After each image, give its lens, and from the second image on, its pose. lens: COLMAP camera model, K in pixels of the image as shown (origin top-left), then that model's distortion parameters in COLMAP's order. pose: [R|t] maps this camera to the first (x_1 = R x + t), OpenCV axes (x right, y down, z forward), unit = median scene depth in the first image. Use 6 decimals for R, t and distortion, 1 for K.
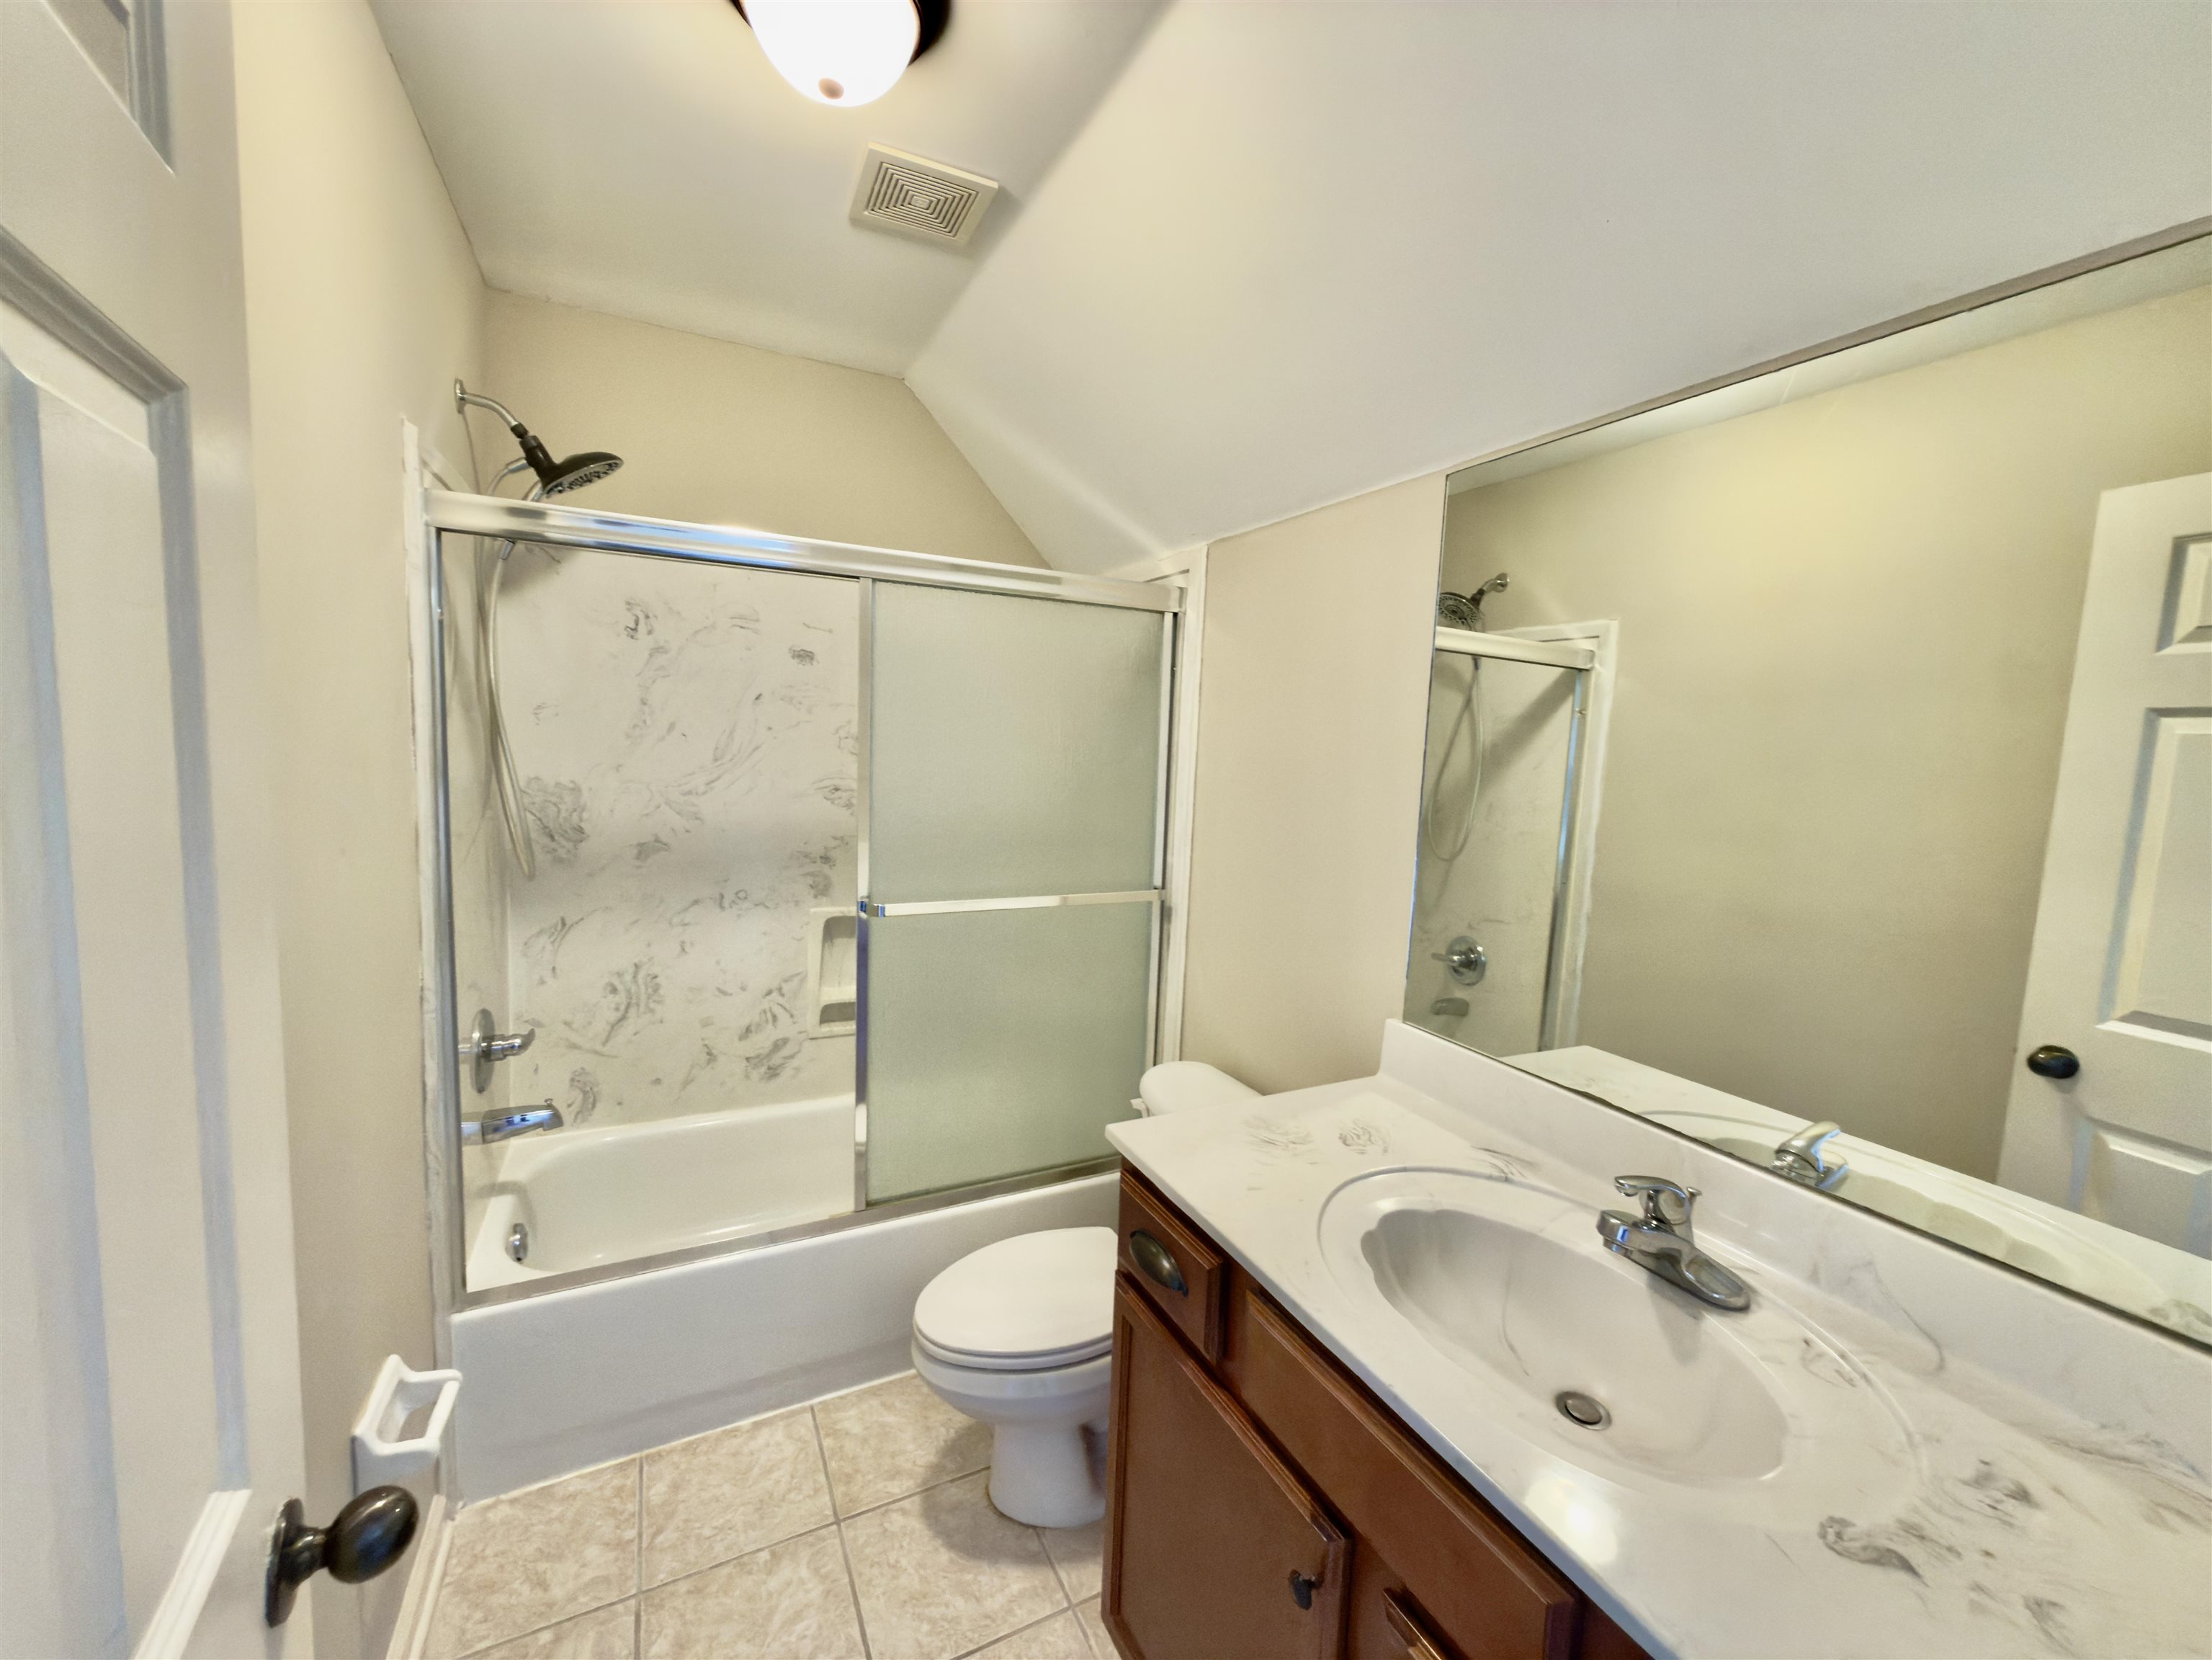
lens RADIAL K [[883.3, 0, 1104.2], [0, 883.3, 824.0], [0, 0, 1]] dist [-0.002313, 0.000264]
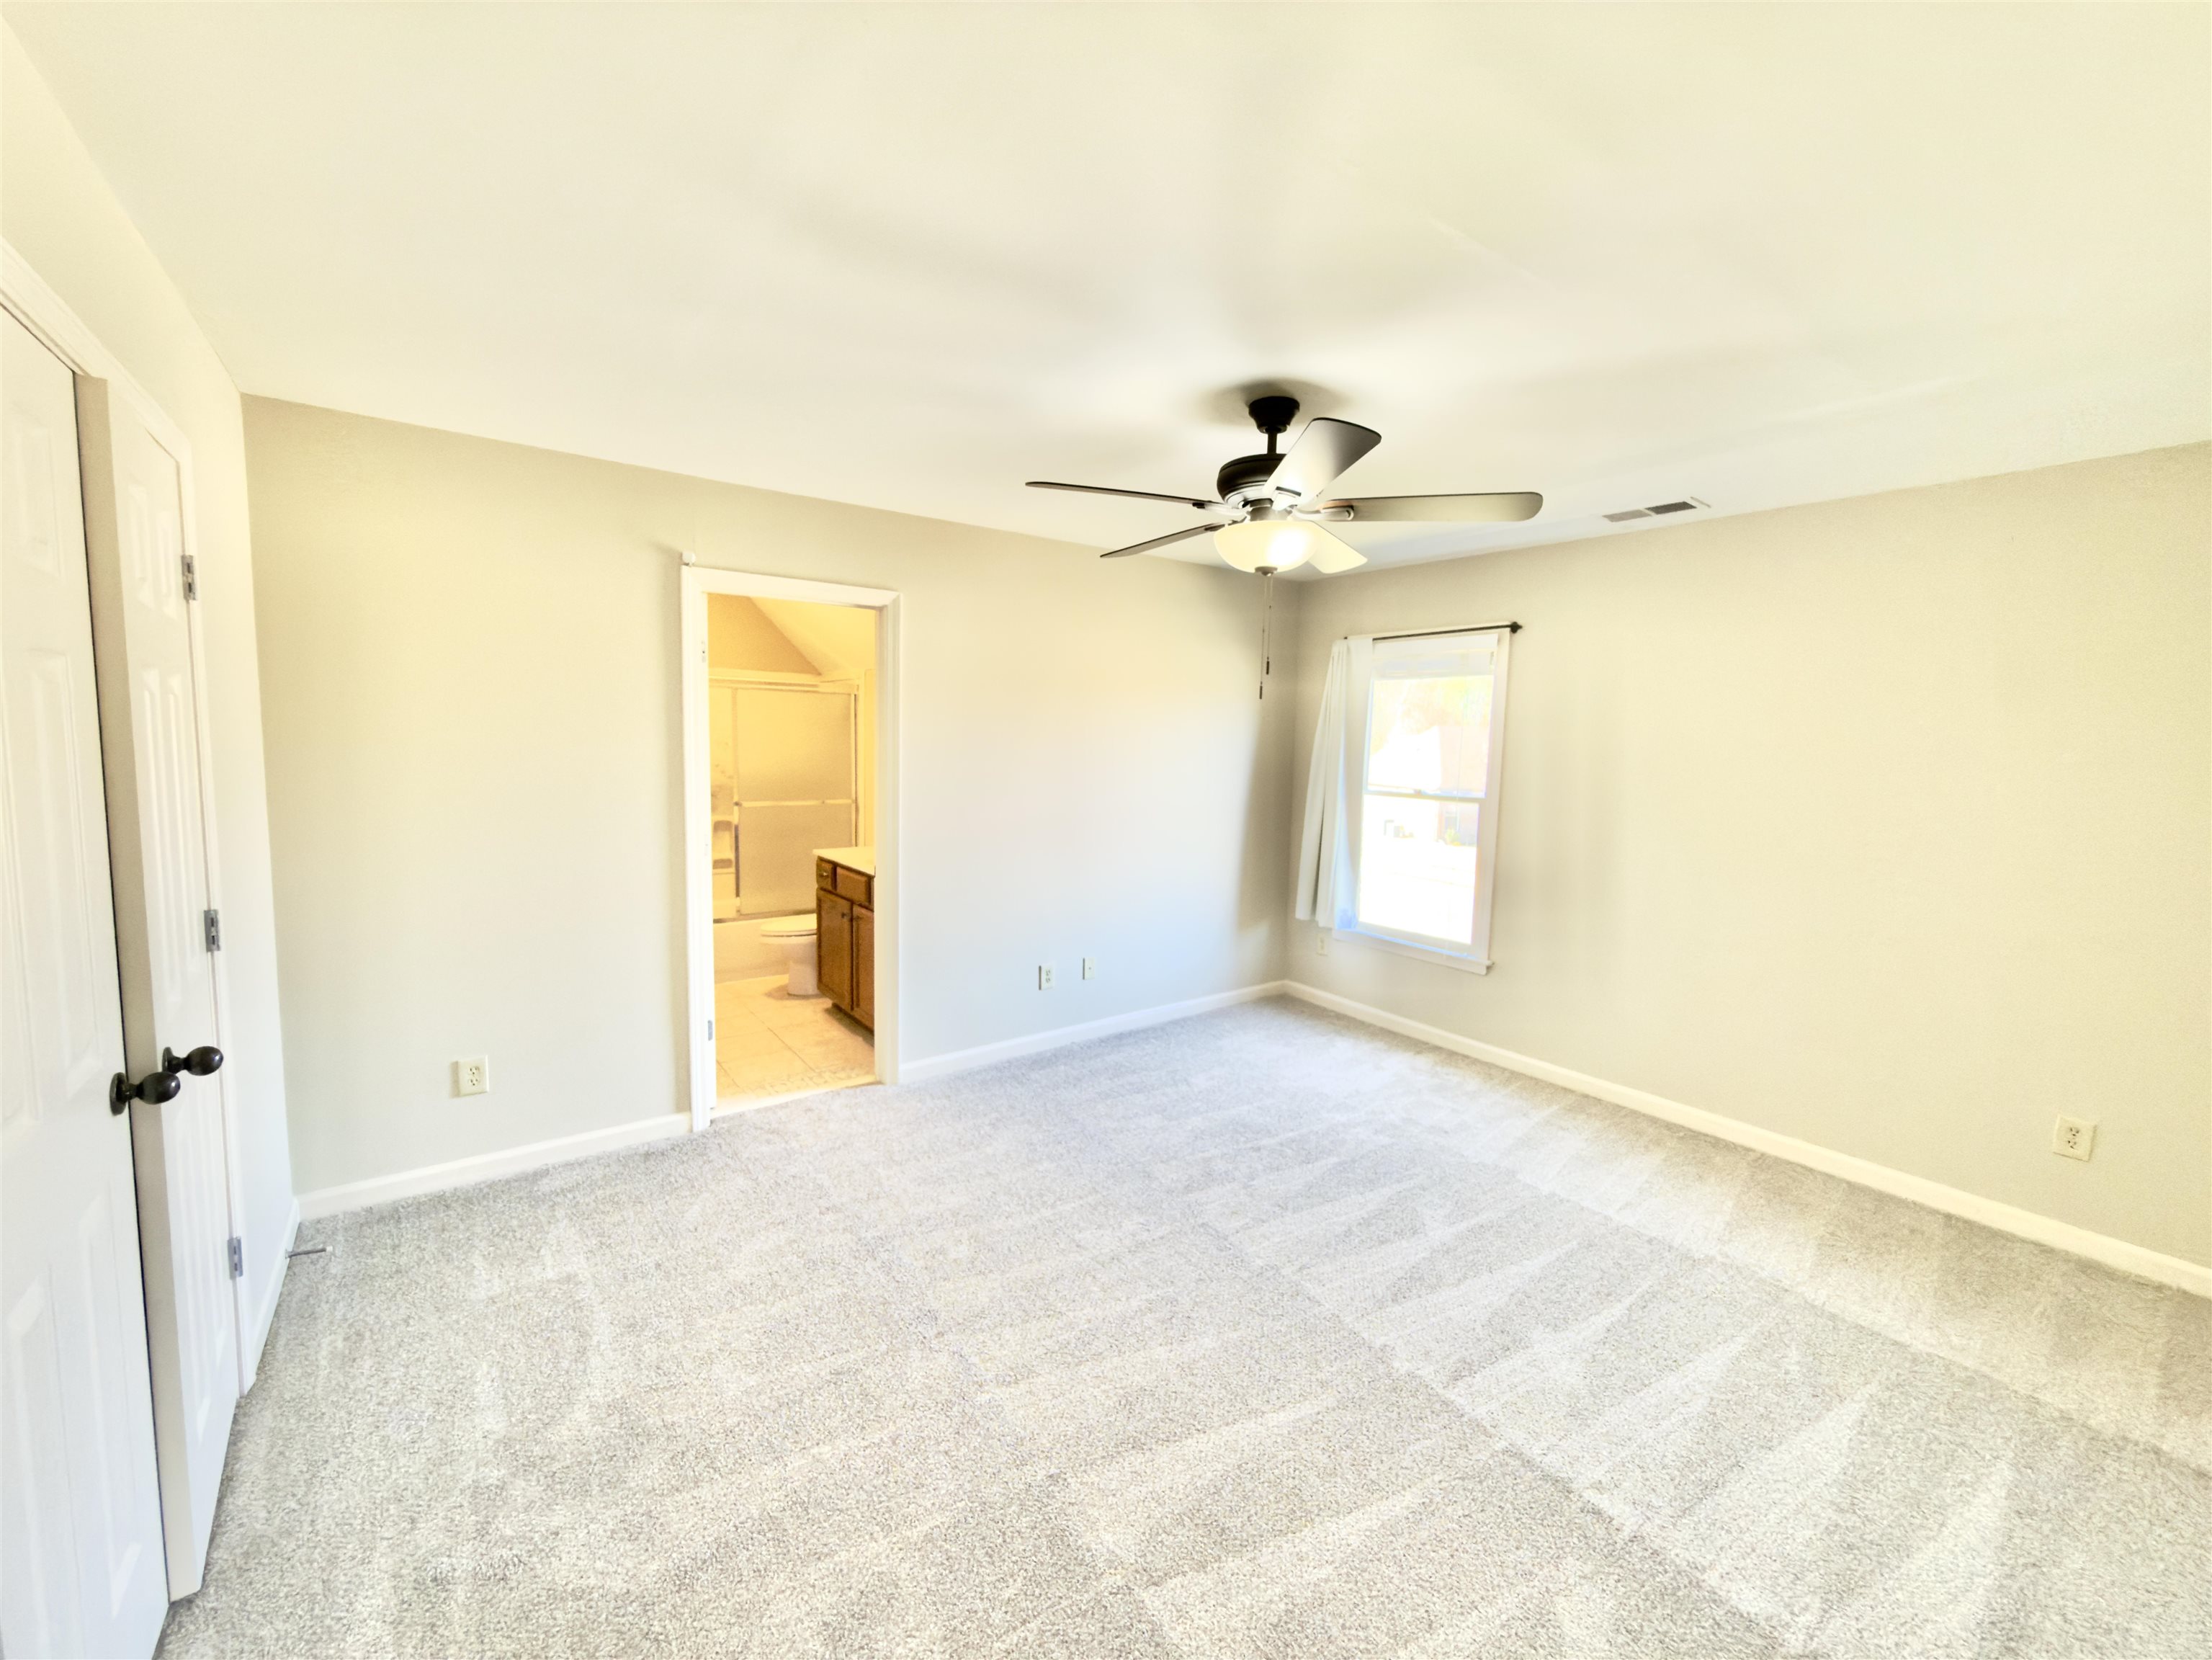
lens RADIAL K [[883.3, 0, 1104.7], [0, 883.3, 830.9], [0, 0, 1]] dist [-0.002313, 0.000264]
pose [[0.988111, -0.037716, 0.149047, 0.411996], [0.038441, 0.999259, -0.001983, 0.209819], [-0.148861, 0.007689, 0.988828, -1.750091]]
